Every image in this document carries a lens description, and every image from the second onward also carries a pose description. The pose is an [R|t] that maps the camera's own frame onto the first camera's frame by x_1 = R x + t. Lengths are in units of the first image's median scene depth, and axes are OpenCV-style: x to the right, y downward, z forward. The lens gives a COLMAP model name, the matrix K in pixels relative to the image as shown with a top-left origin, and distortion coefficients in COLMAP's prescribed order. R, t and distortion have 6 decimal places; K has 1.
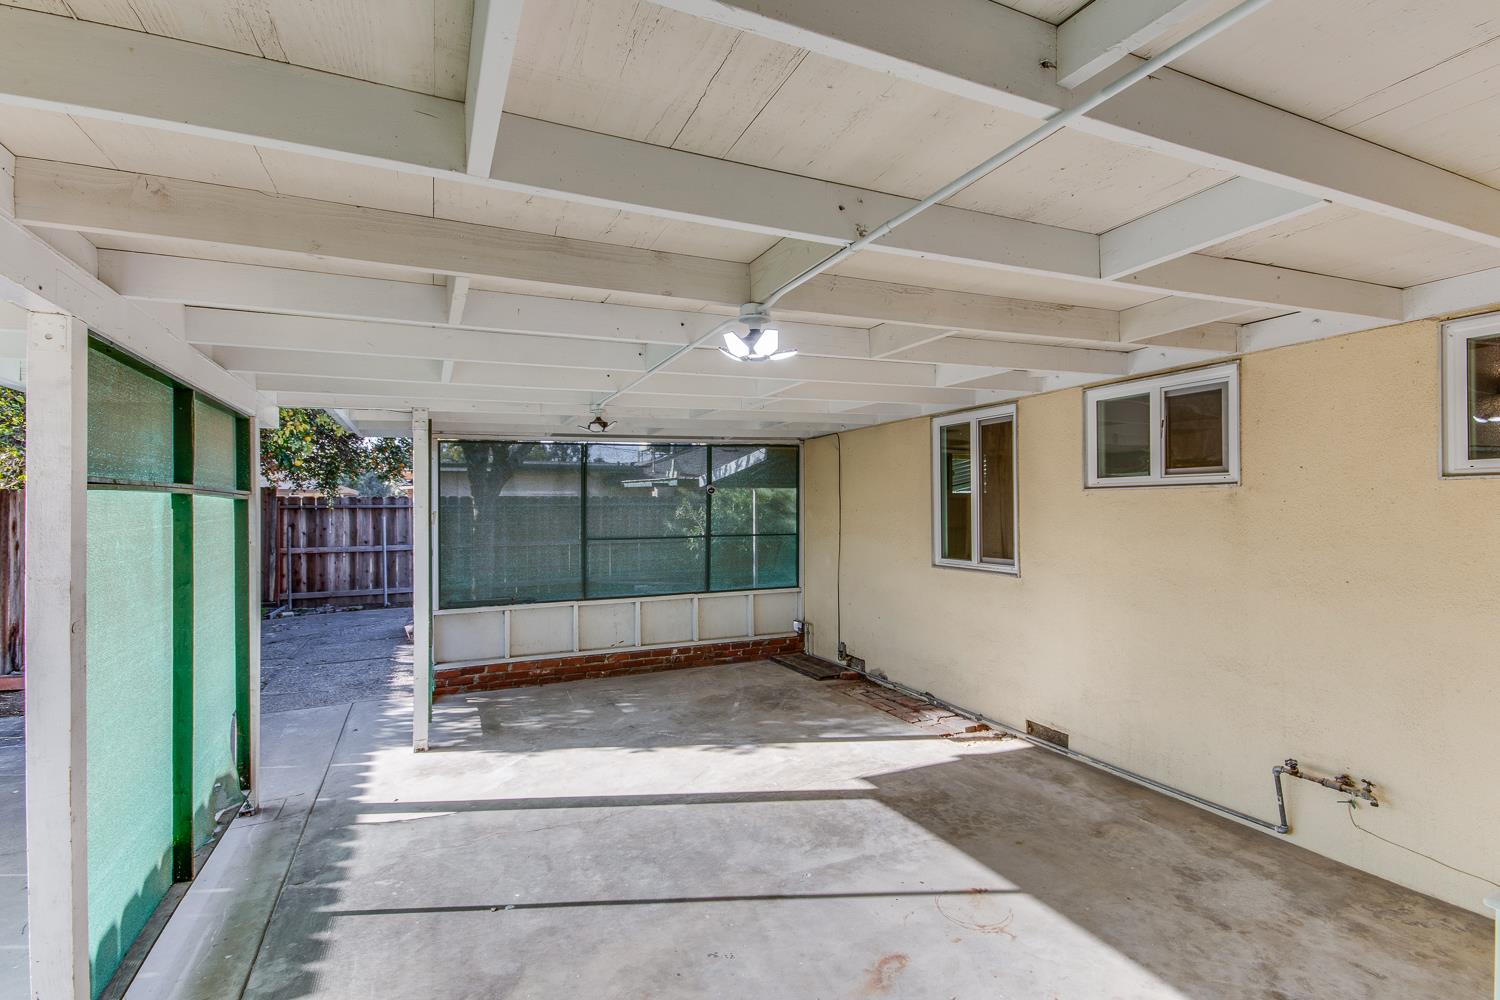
lens RADIAL K [[689.8, 0, 759.1], [0, 689.8, 502.0], [0, 0, 1]] dist [0.011537, 0.000372]
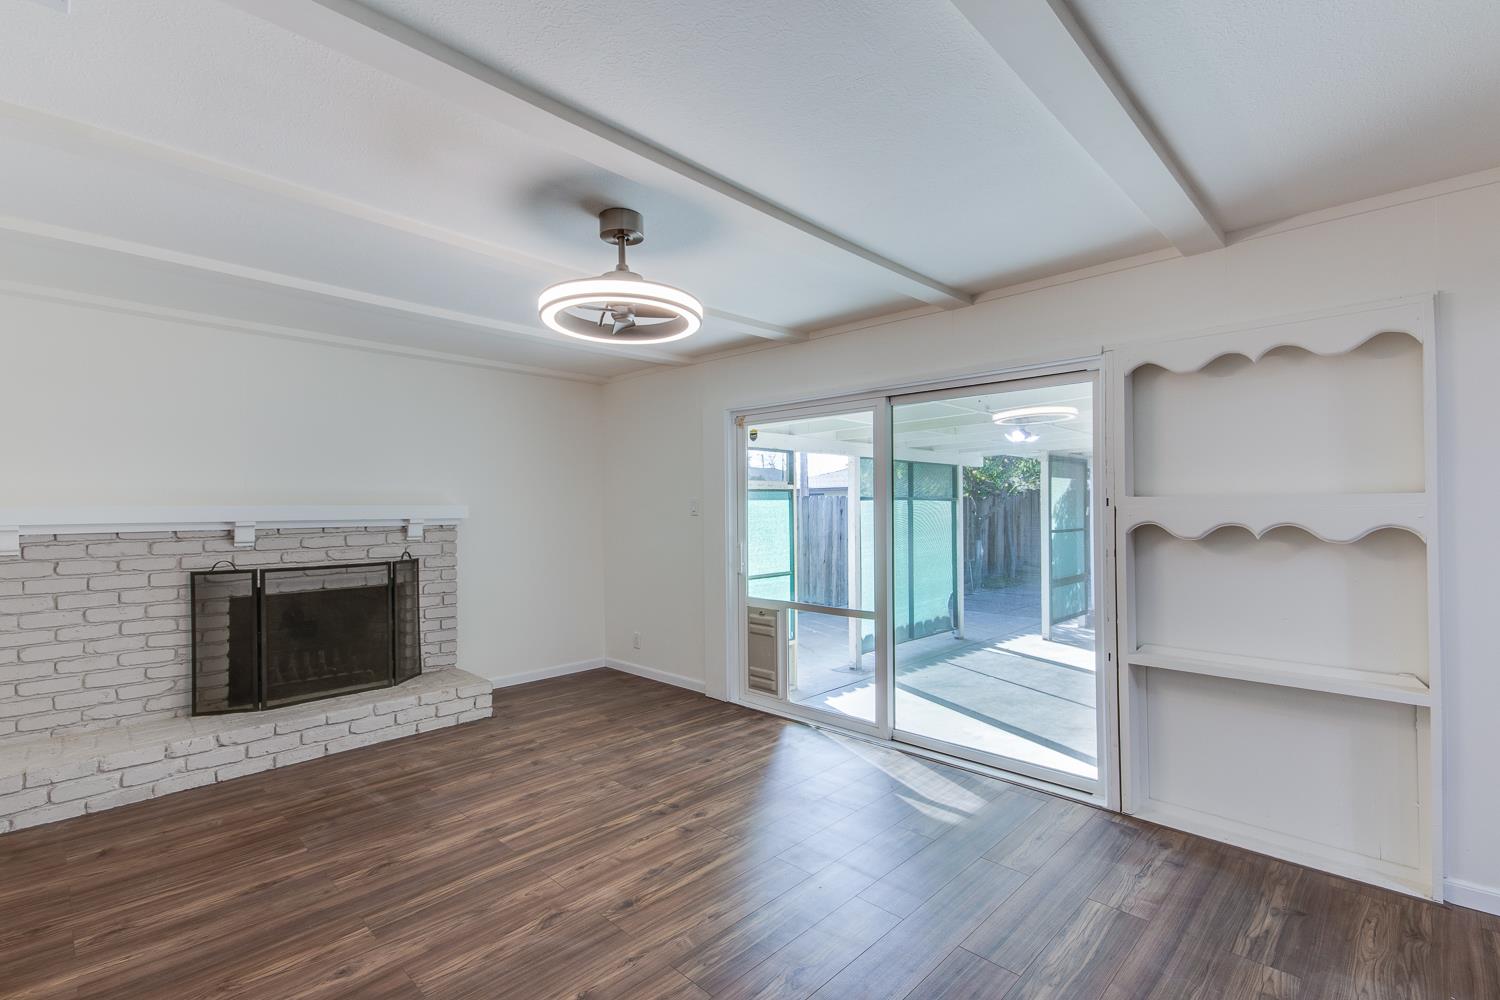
lens RADIAL K [[689.8, 0, 759.1], [0, 689.8, 502.0], [0, 0, 1]] dist [0.011537, 0.000372]
pose [[0.354671, -0.003871, -0.934983, 0.853124], [0.008611, 0.999963, -0.000874, -0.004207], [0.934951, -0.007741, 0.354691, -0.306177]]
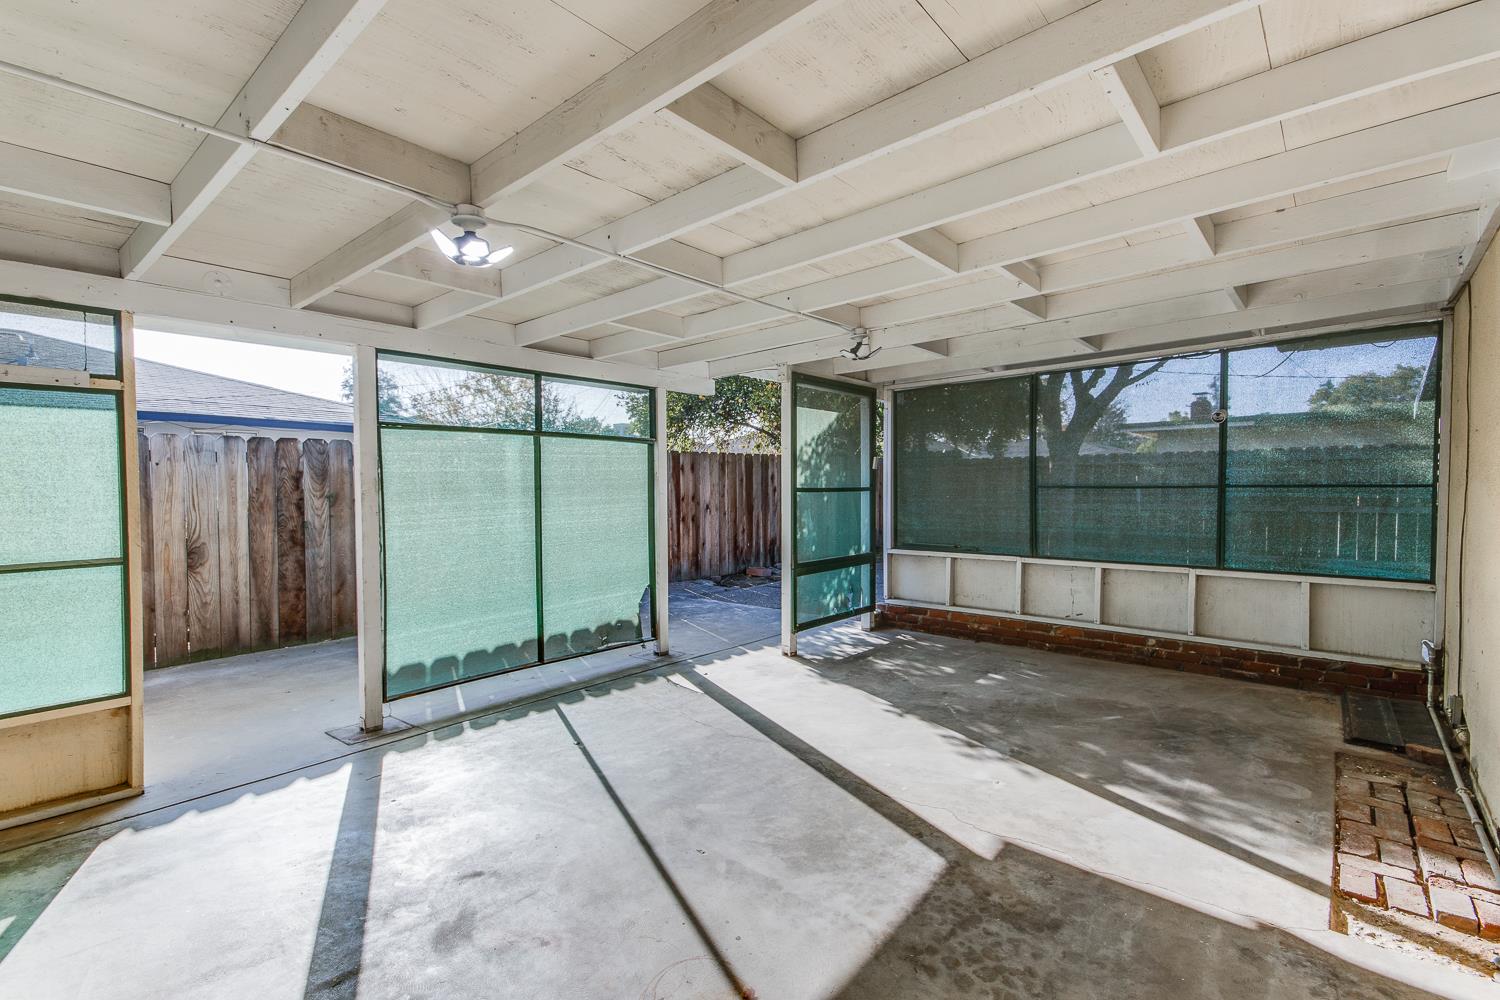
lens RADIAL K [[689.8, 0, 759.1], [0, 689.8, 502.0], [0, 0, 1]] dist [0.011537, 0.000372]
pose [[0.403203, 0.025165, -0.914765, 0.516645], [0.009980, 0.999441, 0.031893, 0.055641], [0.915056, -0.021989, 0.402726, 0.448790]]
